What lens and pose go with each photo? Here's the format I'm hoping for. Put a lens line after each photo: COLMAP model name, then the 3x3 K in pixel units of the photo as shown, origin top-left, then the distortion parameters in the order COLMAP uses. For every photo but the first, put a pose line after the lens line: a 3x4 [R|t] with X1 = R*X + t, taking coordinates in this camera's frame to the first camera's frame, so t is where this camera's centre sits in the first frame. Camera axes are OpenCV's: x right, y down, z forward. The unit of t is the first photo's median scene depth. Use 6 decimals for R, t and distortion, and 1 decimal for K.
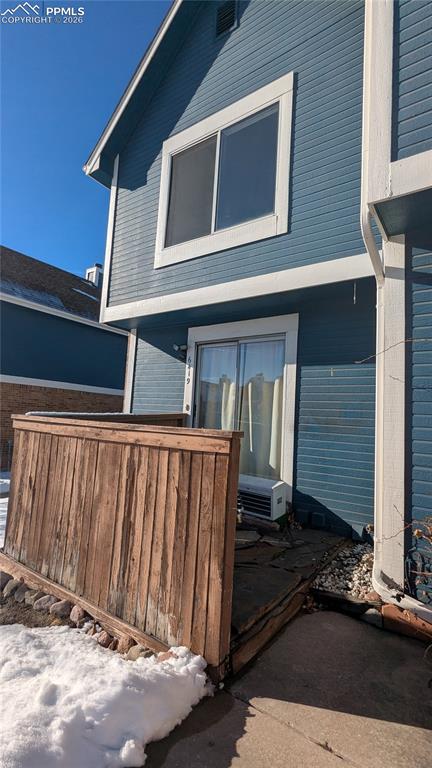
lens RADIAL K [[360.5, 0, 216.0], [0, 360.5, 384.0], [0, 0, 1]] dist [0.003096, 0.000119]
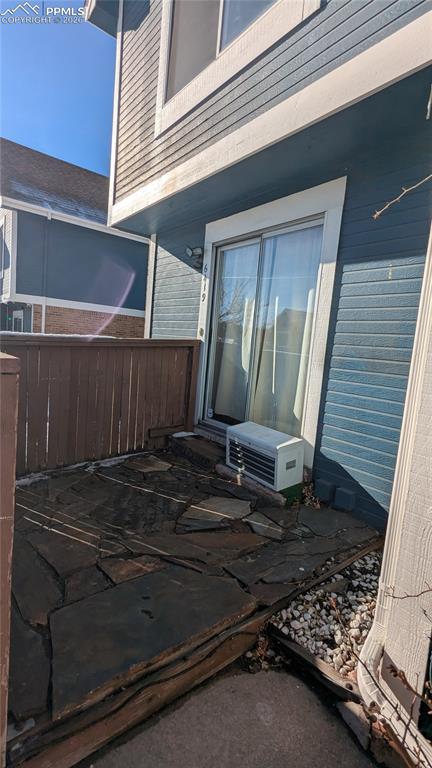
lens RADIAL K [[359.7, 0, 216.0], [0, 359.7, 384.0], [0, 0, 1]] dist [-0.003197, -0.000206]
pose [[0.960811, 0.055860, -0.271518, 0.202391], [-0.004739, 0.982653, 0.185391, 0.038059], [0.277164, -0.176839, 0.944409, 0.306228]]
